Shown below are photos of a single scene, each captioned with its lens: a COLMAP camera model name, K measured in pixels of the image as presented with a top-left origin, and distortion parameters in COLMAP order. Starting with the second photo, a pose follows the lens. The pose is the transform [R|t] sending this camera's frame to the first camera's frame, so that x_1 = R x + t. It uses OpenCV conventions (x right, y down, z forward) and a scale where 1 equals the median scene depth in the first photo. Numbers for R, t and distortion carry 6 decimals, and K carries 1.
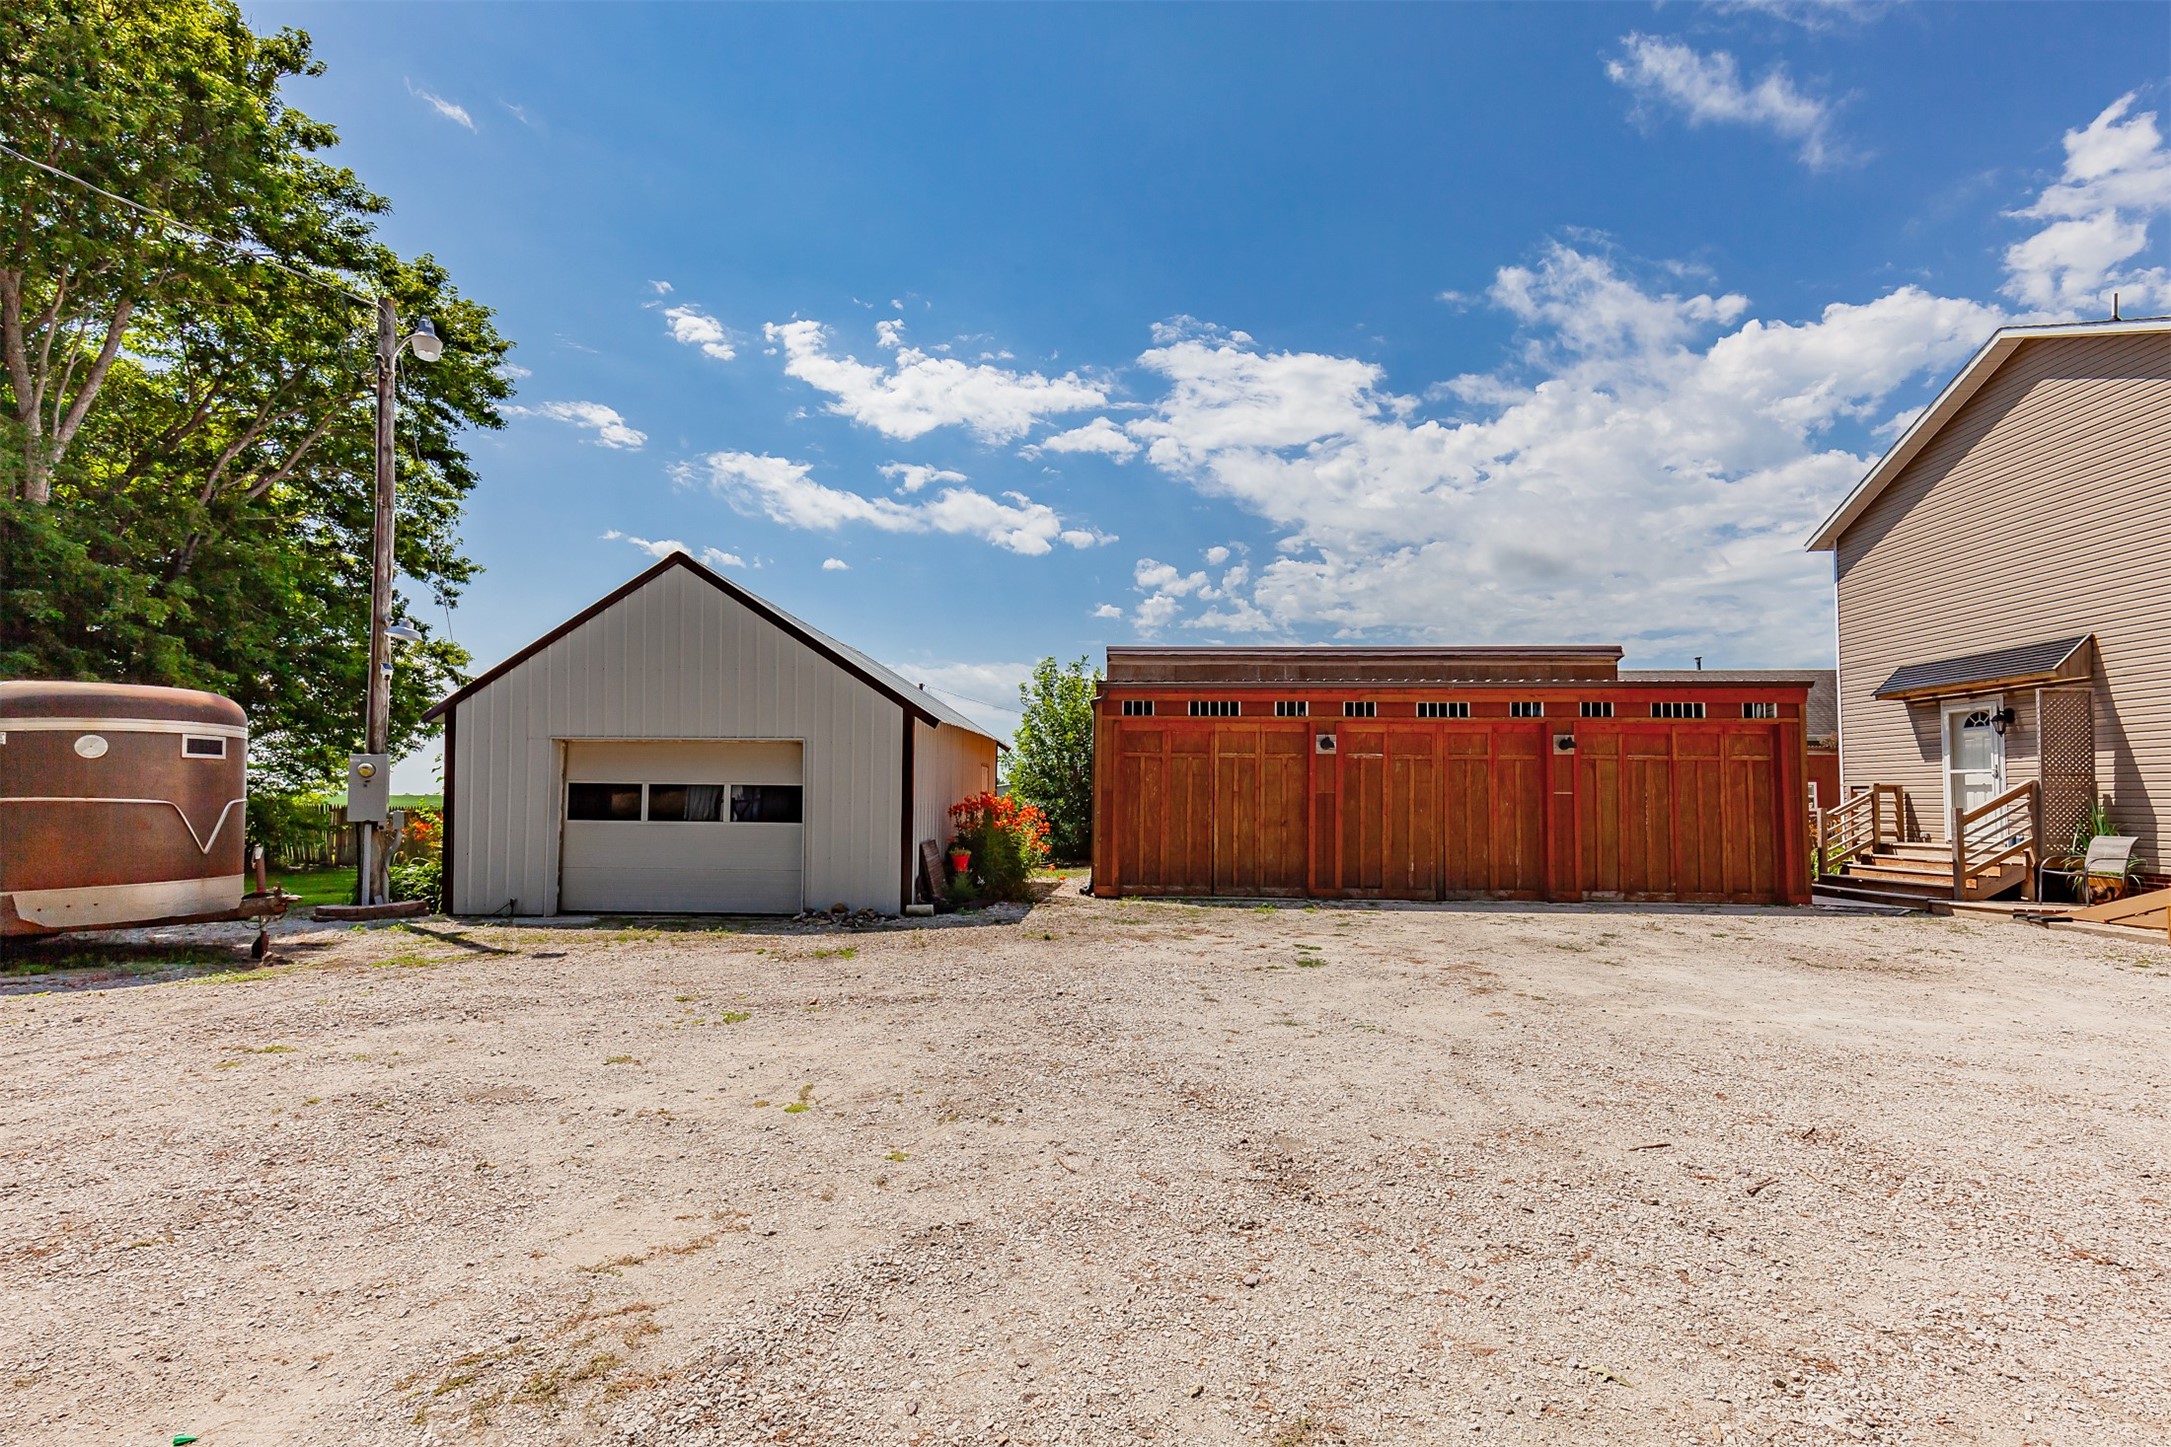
lens RADIAL K [[946.2, 0, 1113.6], [0, 946.2, 753.6], [0, 0, 1]] dist [0.017682, -0.000372]
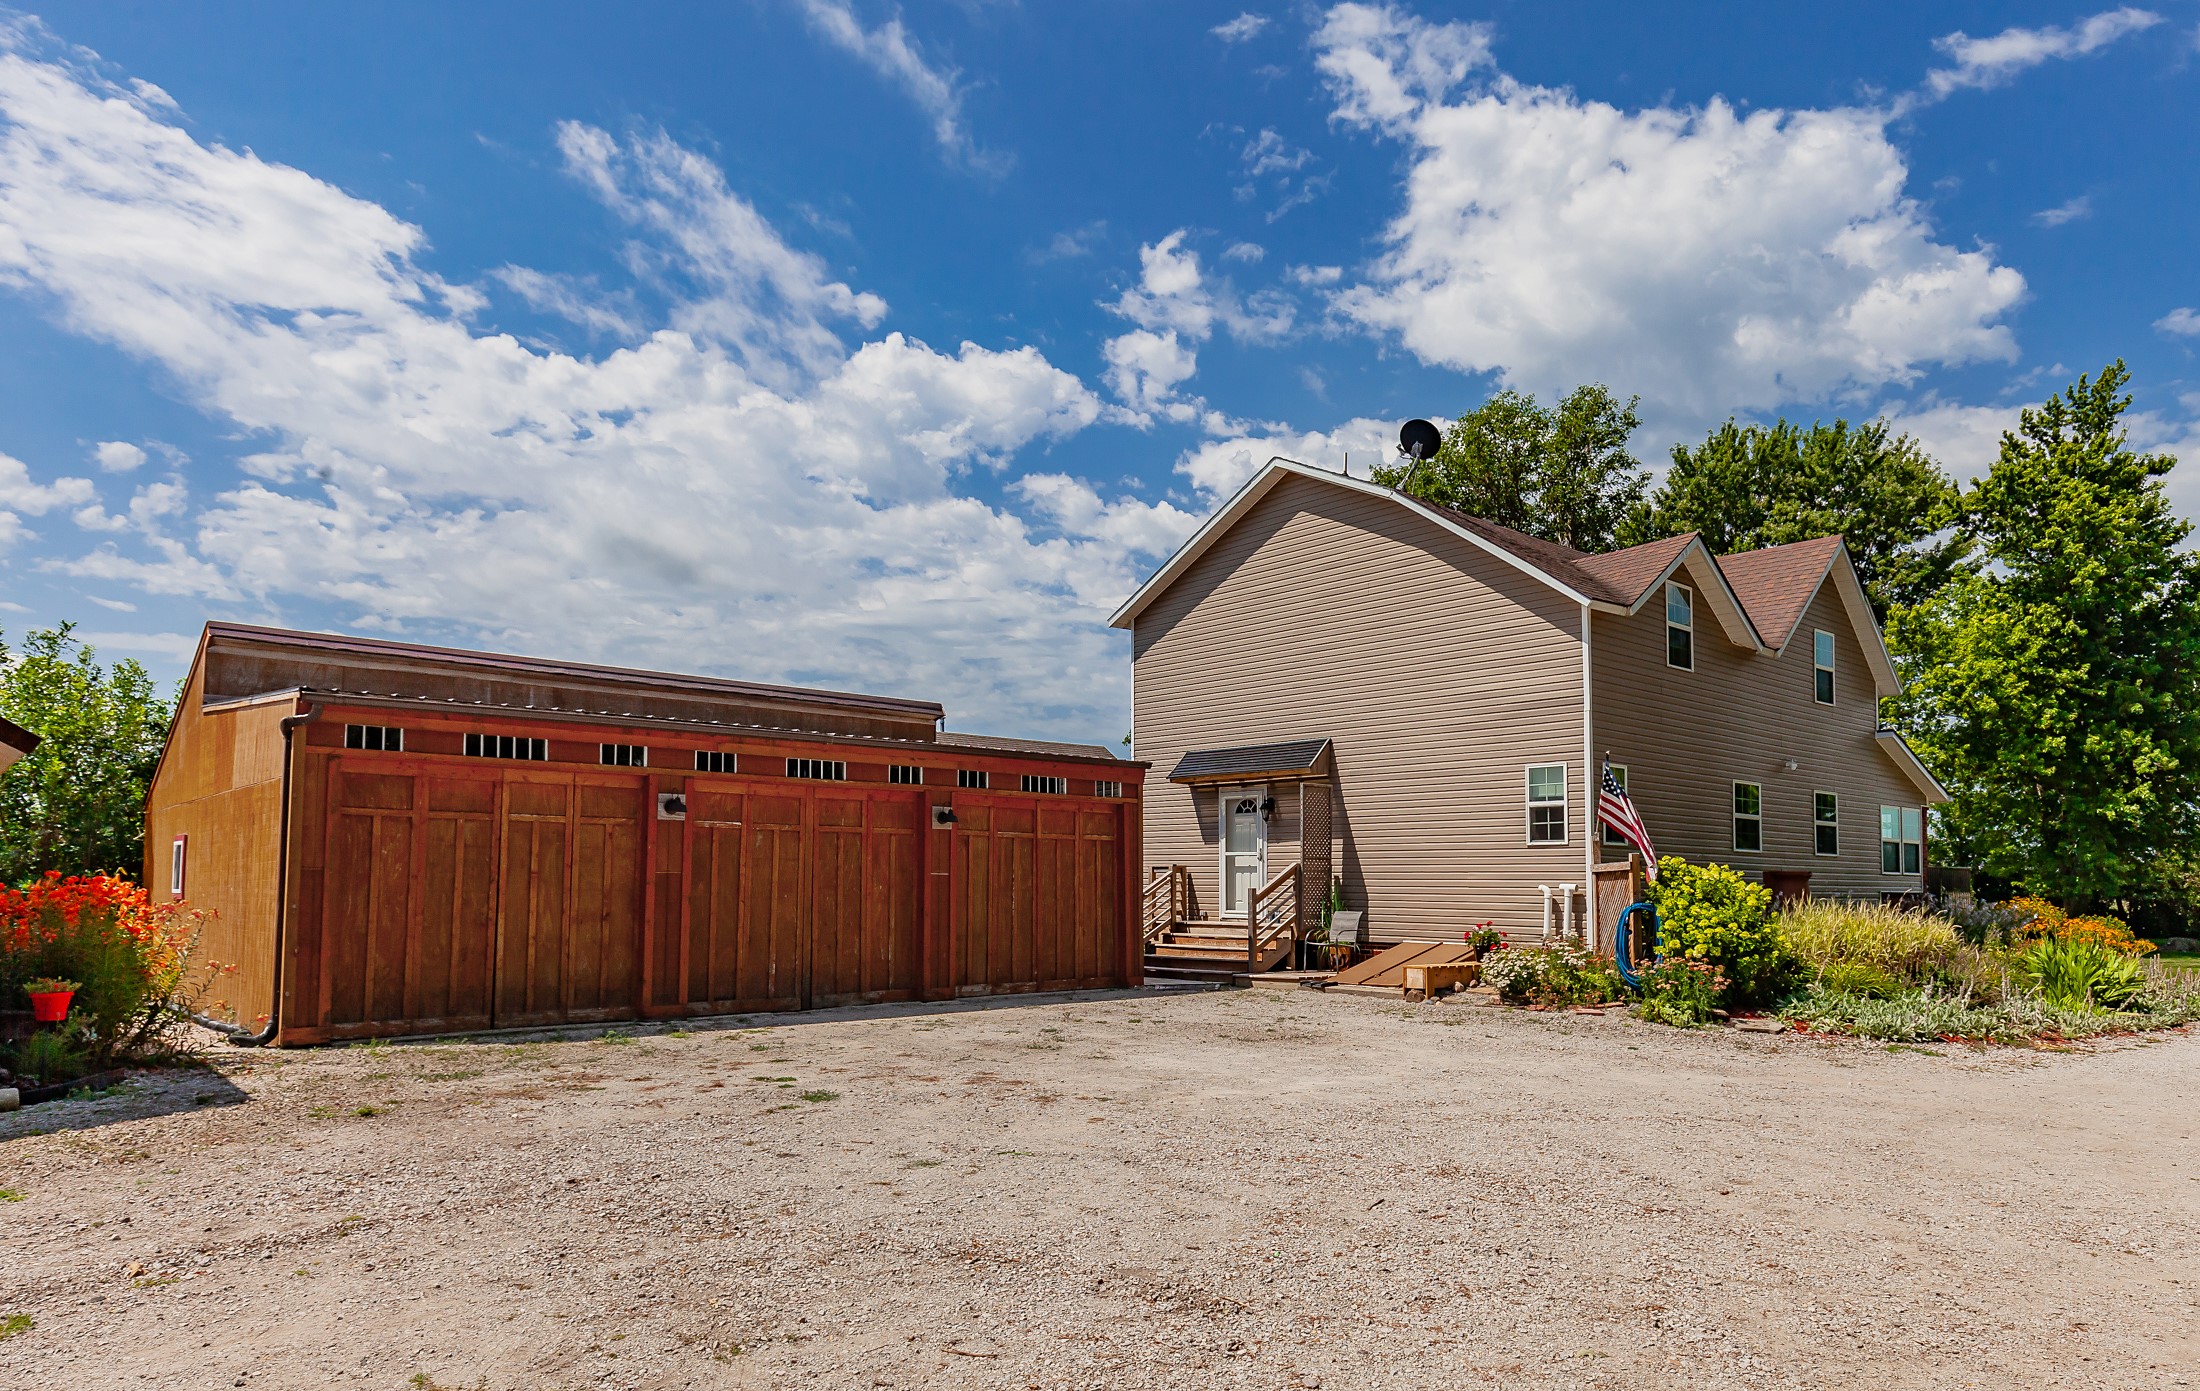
lens RADIAL K [[1298.5, 0, 1107.9], [0, 1298.5, 777.2], [0, 0, 1]] dist [0.021567, -0.001438]
pose [[0.721129, 0.052358, 0.690819, -0.230140], [-0.033230, 0.998606, -0.040998, -0.002826], [-0.692003, 0.006610, 0.721864, 0.039155]]
